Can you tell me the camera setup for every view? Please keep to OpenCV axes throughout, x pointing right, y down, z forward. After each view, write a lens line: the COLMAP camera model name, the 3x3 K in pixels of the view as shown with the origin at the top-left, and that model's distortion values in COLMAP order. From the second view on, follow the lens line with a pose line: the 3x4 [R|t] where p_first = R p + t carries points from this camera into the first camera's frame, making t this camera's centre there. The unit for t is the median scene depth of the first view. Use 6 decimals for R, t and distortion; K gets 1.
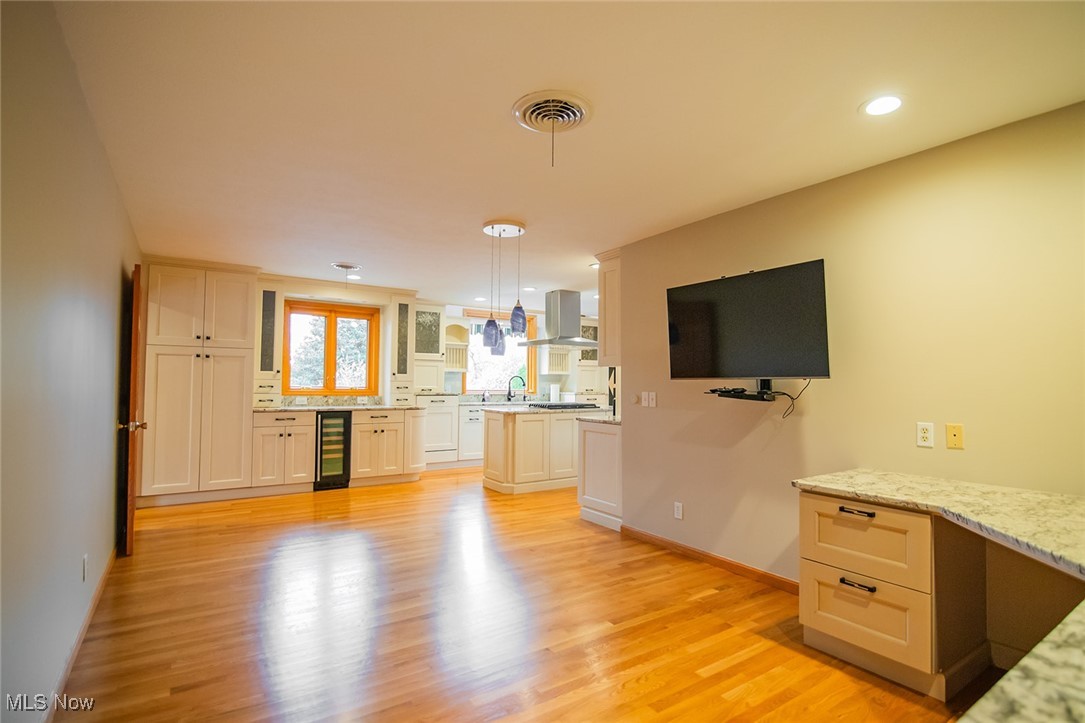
lens RADIAL K [[513.4, 0, 544.2], [0, 513.4, 361.5], [0, 0, 1]] dist [-0.019396, 0.000211]
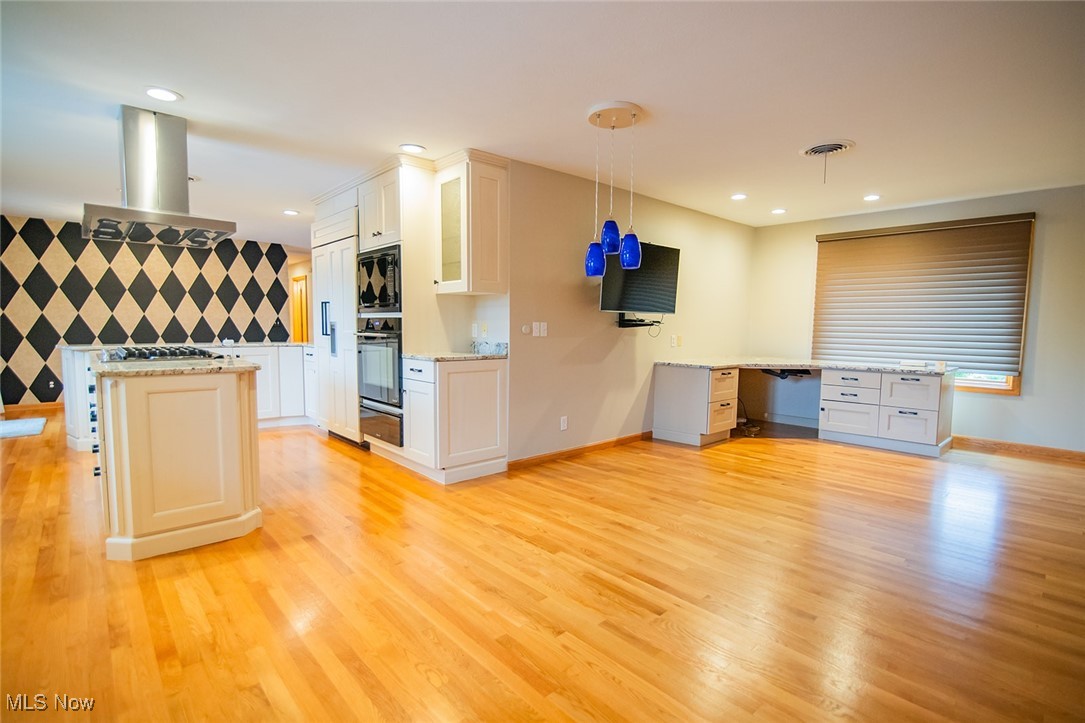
lens RADIAL K [[513.4, 0, 544.2], [0, 513.4, 361.5], [0, 0, 1]] dist [-0.019396, 0.000211]
pose [[-0.134048, -0.082438, 0.987540, -0.569557], [-0.054863, 0.995623, 0.075666, 0.041431], [-0.989455, -0.044036, -0.137984, 0.783603]]
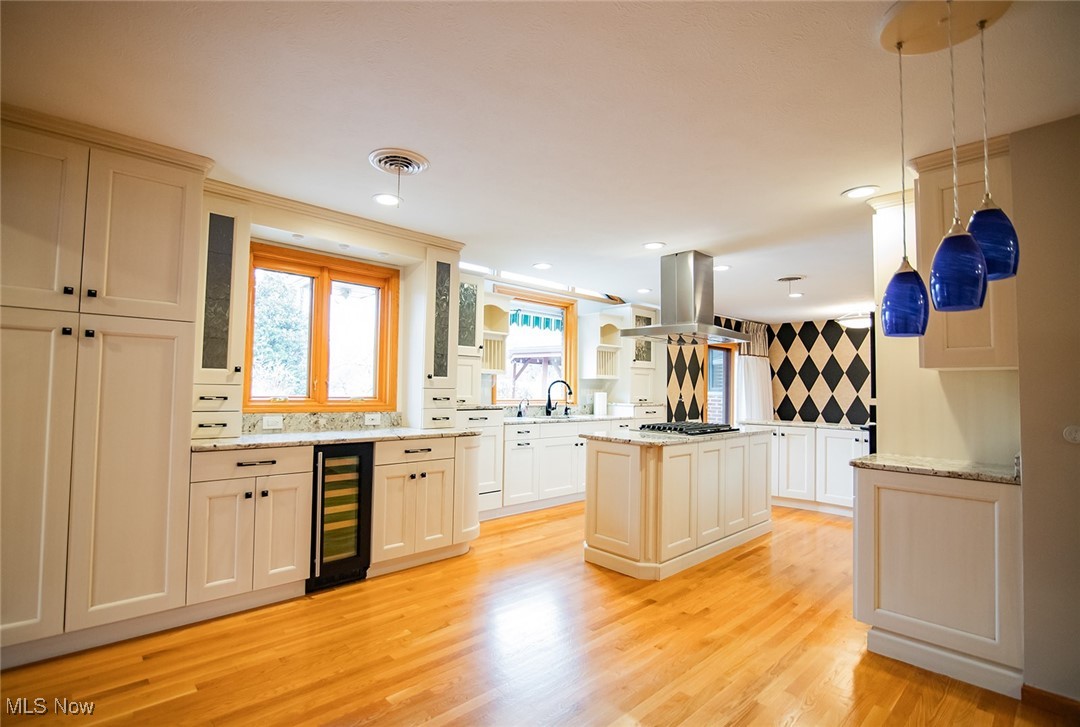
lens RADIAL K [[514.4, 0, 540.0], [0, 514.4, 363.5], [0, 0, 1]] dist [-0.017456, 0.000322]
pose [[0.989499, 0.014937, 0.143763, -0.283893], [-0.014546, 0.999887, -0.003772, 0.010647], [-0.143803, 0.001641, 0.989605, 0.427046]]
